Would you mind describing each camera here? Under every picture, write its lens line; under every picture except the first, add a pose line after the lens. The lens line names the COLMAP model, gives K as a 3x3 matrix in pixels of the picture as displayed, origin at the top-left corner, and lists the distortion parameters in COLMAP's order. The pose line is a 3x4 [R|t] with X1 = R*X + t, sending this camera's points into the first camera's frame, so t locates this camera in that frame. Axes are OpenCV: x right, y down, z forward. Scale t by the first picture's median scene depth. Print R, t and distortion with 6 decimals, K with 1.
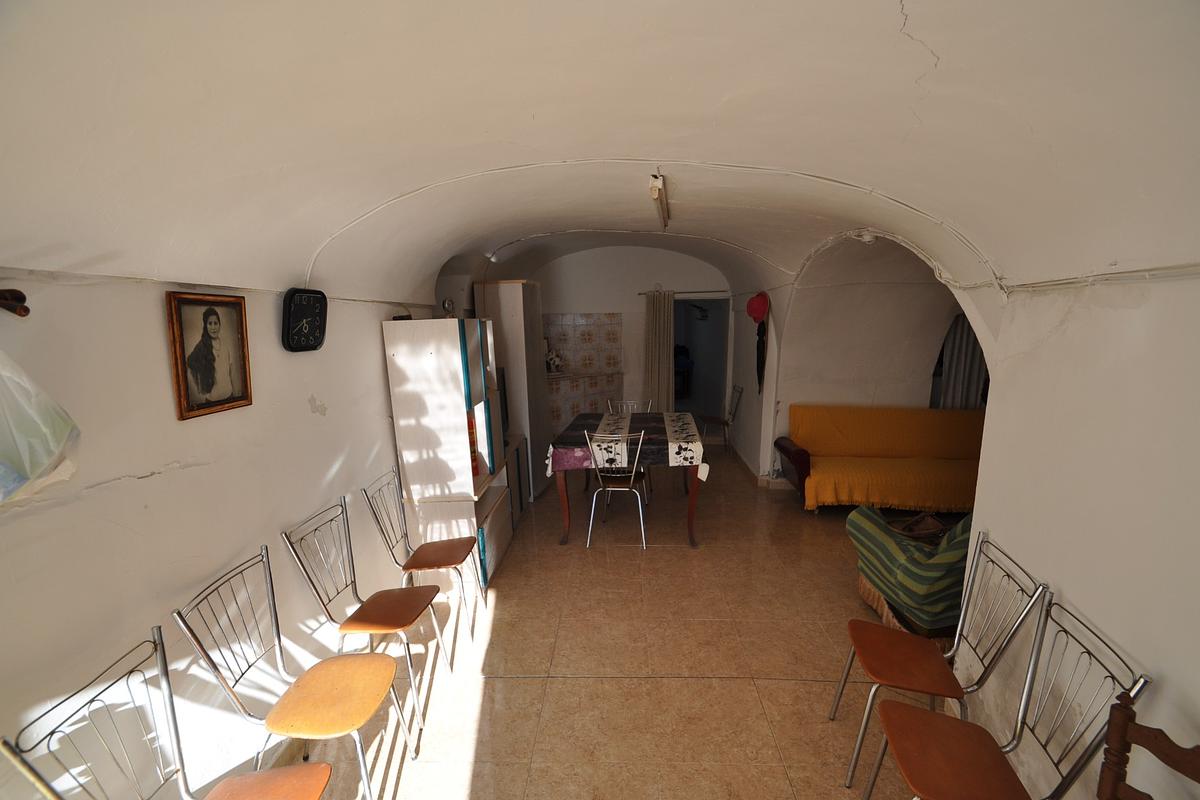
lens RADIAL K [[521.7, 0, 601.5], [0, 521.7, 416.0], [0, 0, 1]] dist [-0.003989, -0.000525]
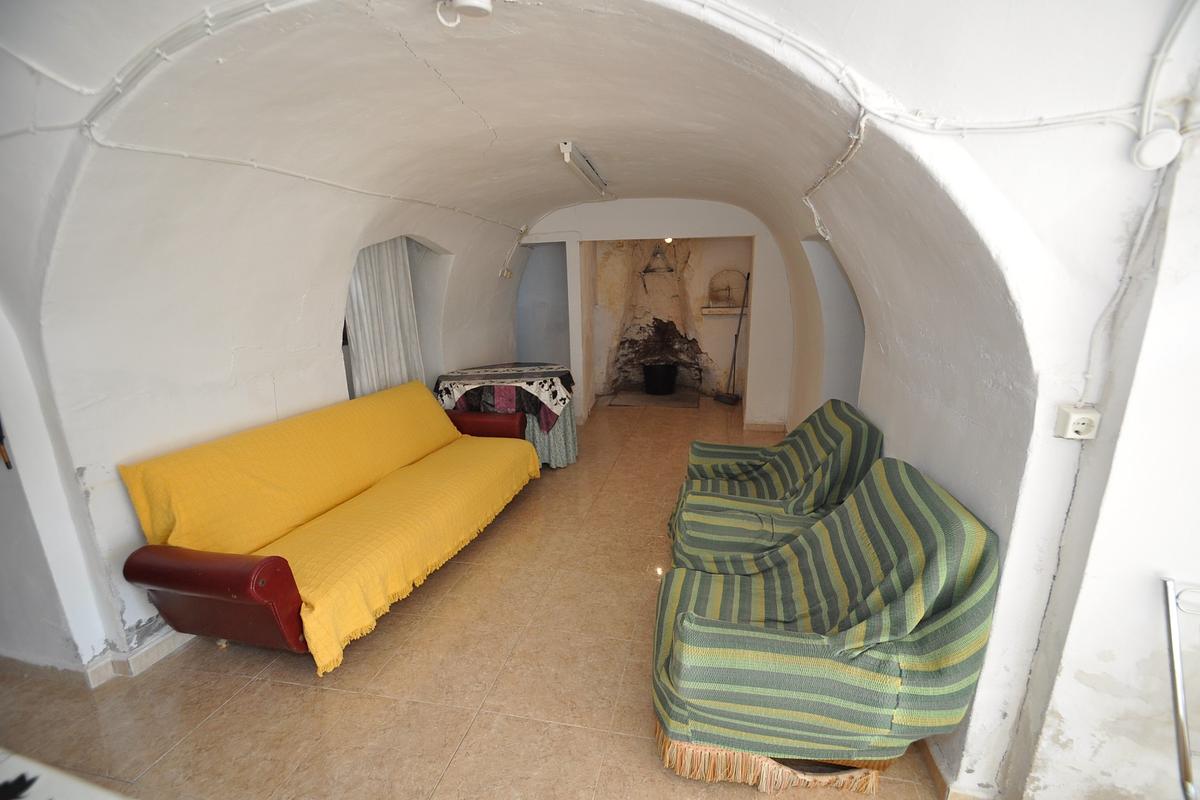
lens RADIAL K [[521.7, 0, 601.5], [0, 521.7, 416.0], [0, 0, 1]] dist [-0.003989, -0.000525]
pose [[0.182268, -0.252554, 0.950261, 0.056295], [0.210933, 0.953992, 0.213087, -0.068421], [-0.960357, 0.161602, 0.227154, 0.547407]]
